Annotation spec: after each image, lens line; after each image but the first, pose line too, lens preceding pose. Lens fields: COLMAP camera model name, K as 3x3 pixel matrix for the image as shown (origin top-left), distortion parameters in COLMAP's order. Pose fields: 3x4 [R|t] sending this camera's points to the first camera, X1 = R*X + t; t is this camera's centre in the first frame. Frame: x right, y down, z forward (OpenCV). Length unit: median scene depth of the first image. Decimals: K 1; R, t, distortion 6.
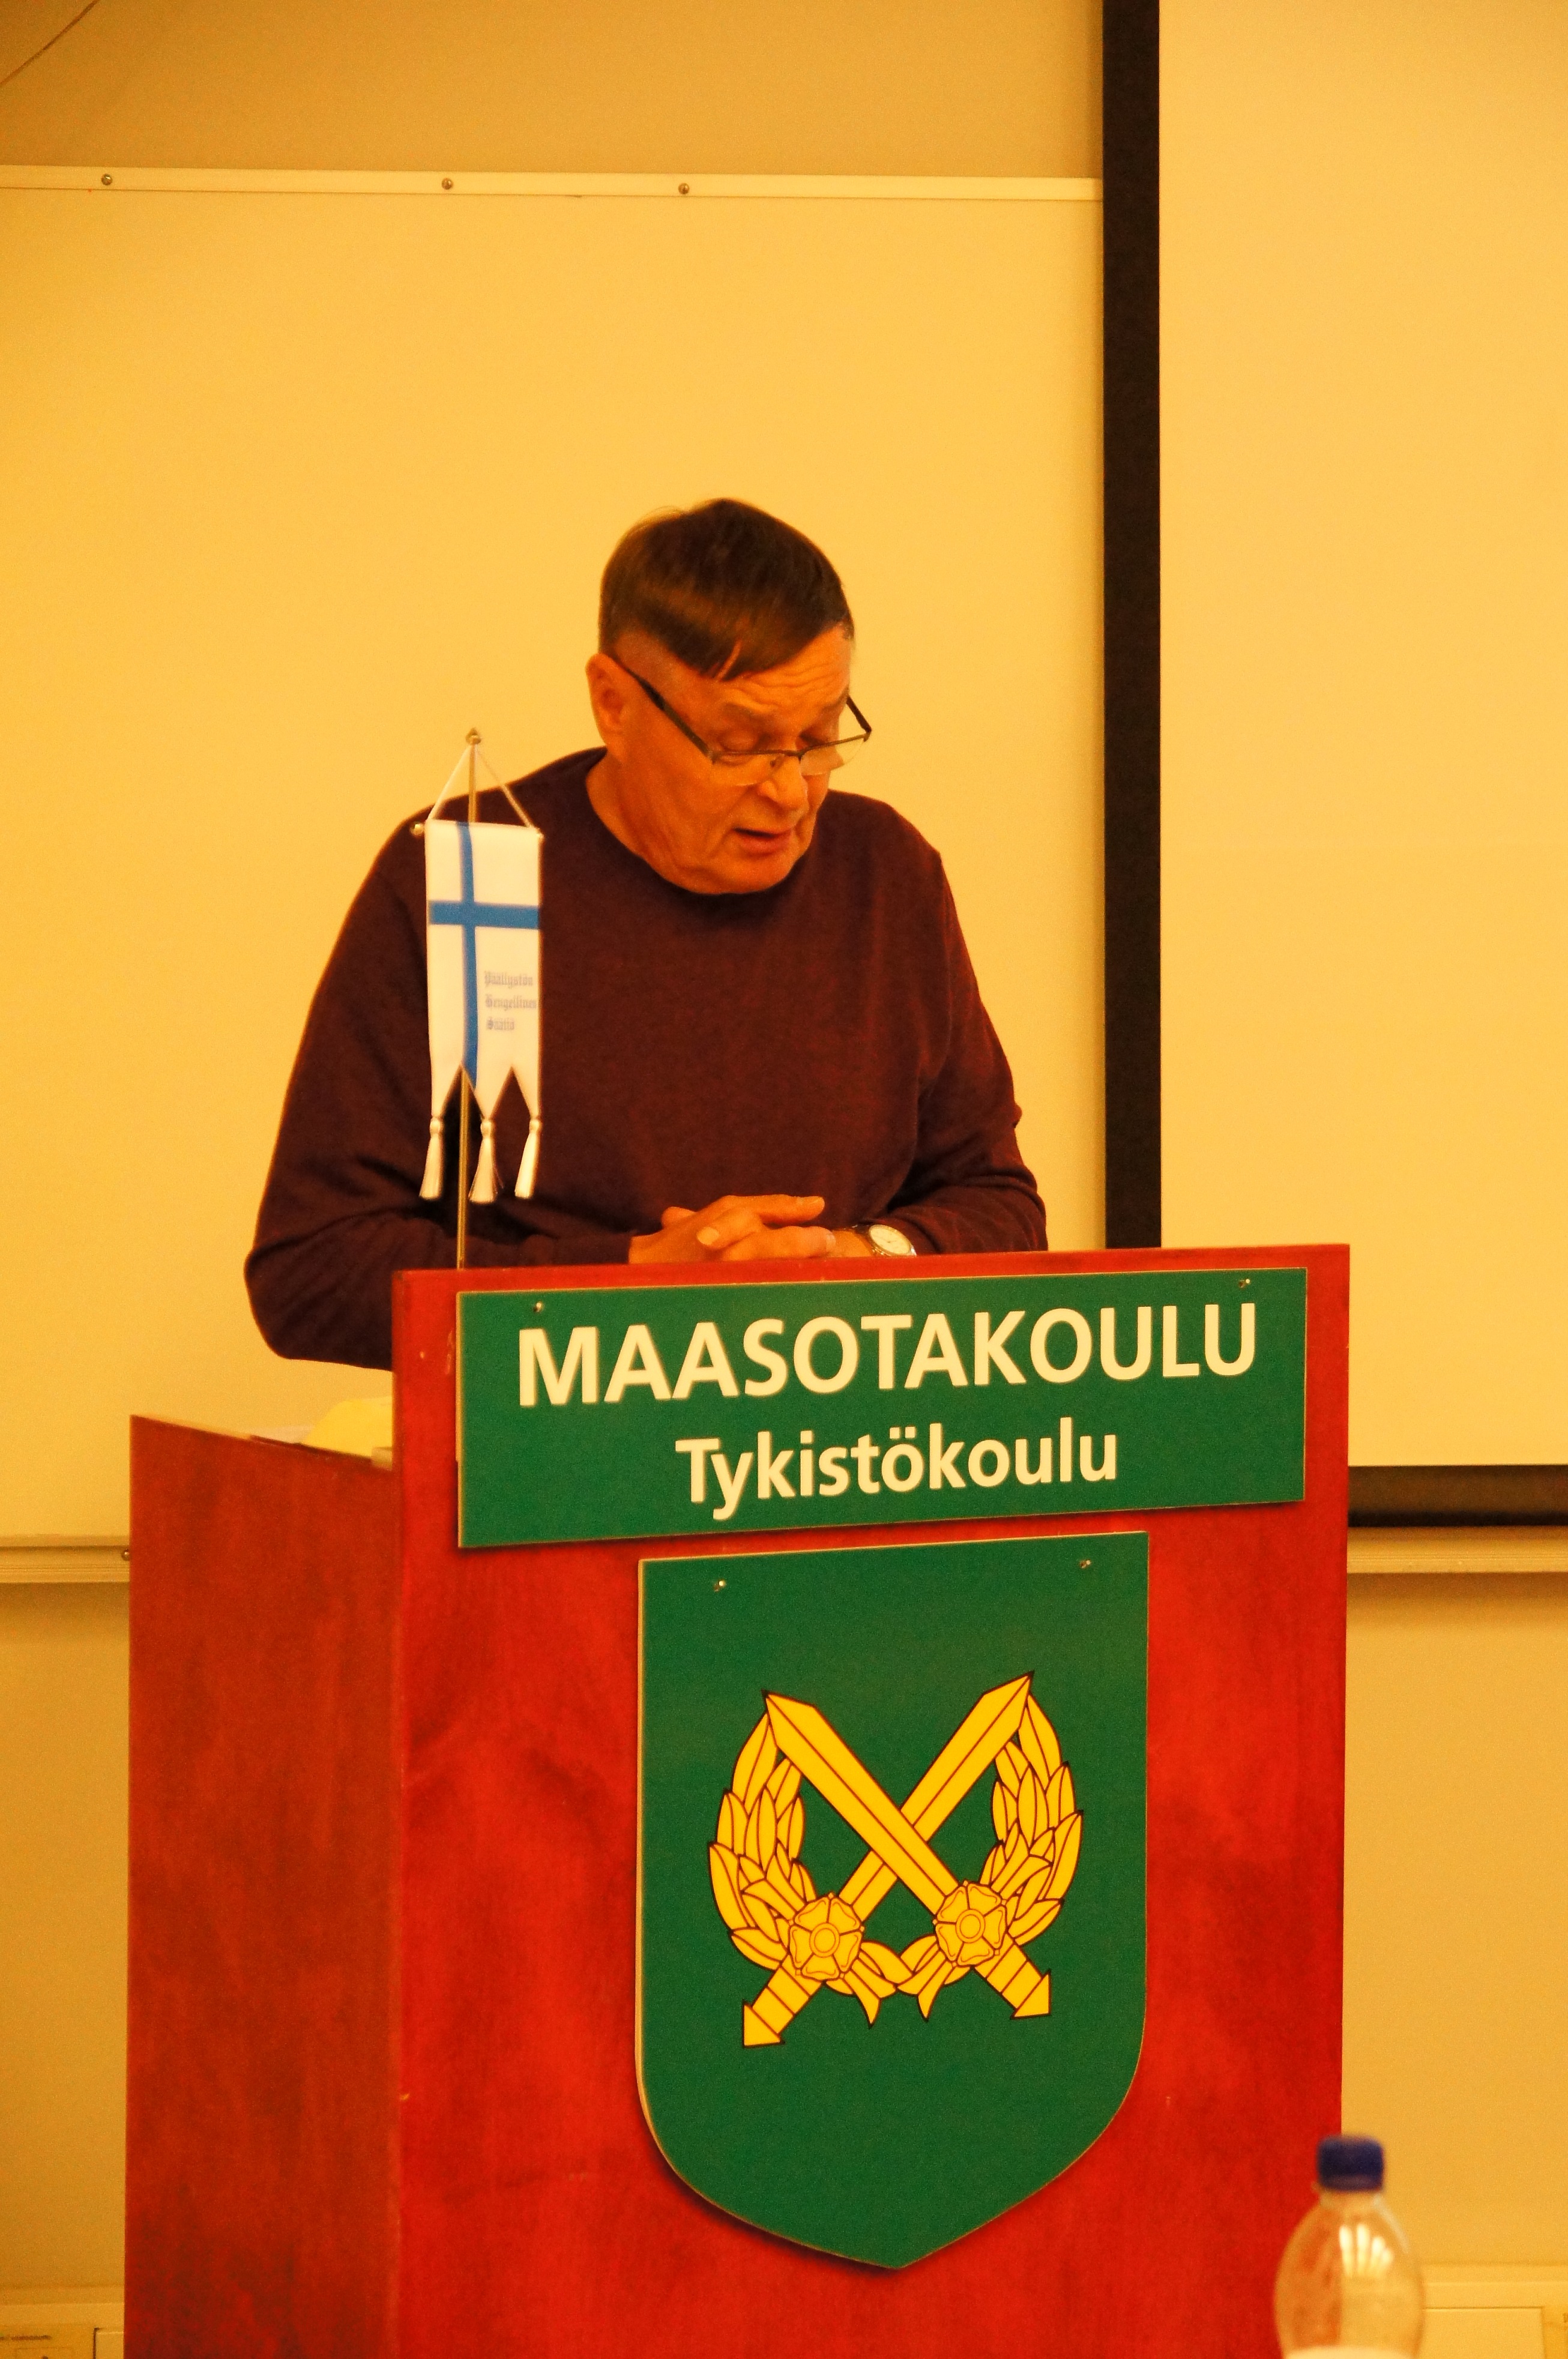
lens RADIAL K [[5967.4, 0, 854.6], [0, 5967.4, 1169.3], [0, 0, 1]] dist [0.050919, 0.000000]
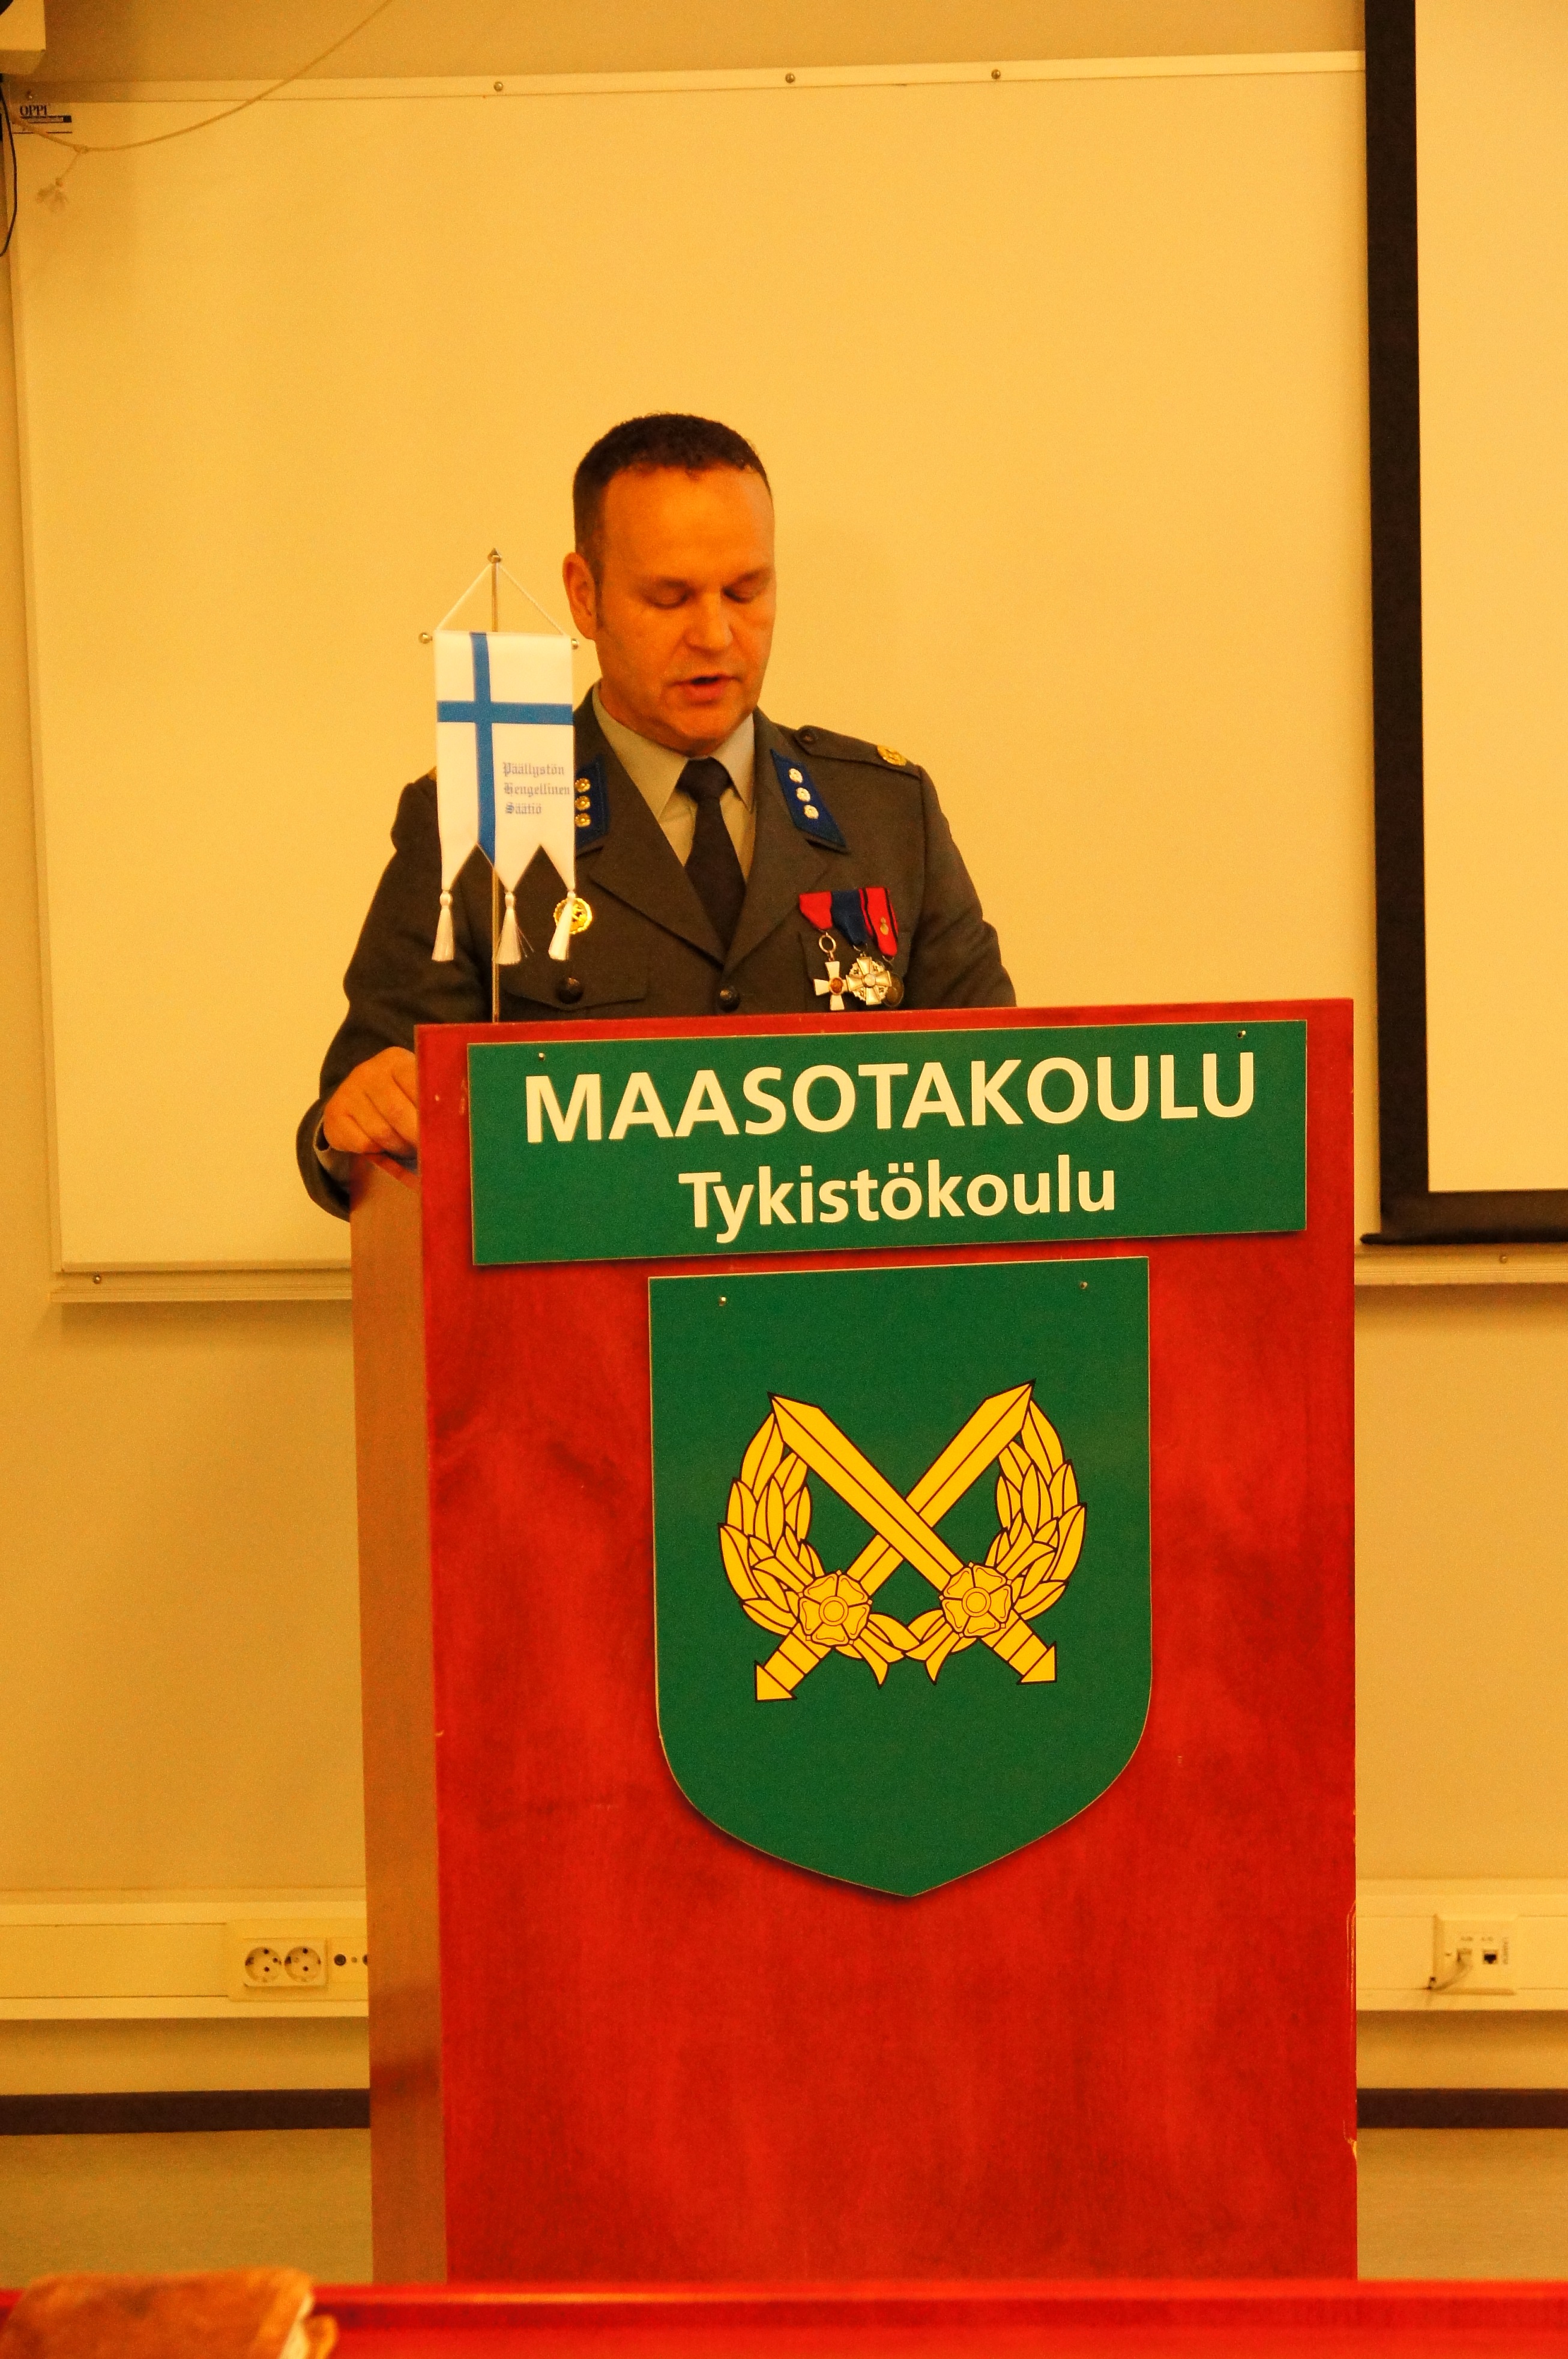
lens RADIAL K [[4666.8, 0, 878.0], [0, 4666.8, 1169.7], [0, 0, 1]] dist [-0.072757, 0.000000]
pose [[0.965793, 0.011970, -0.259038, 0.232236], [0.003215, 0.998305, 0.058116, -0.006715], [0.259294, -0.056960, 0.964117, 0.148686]]
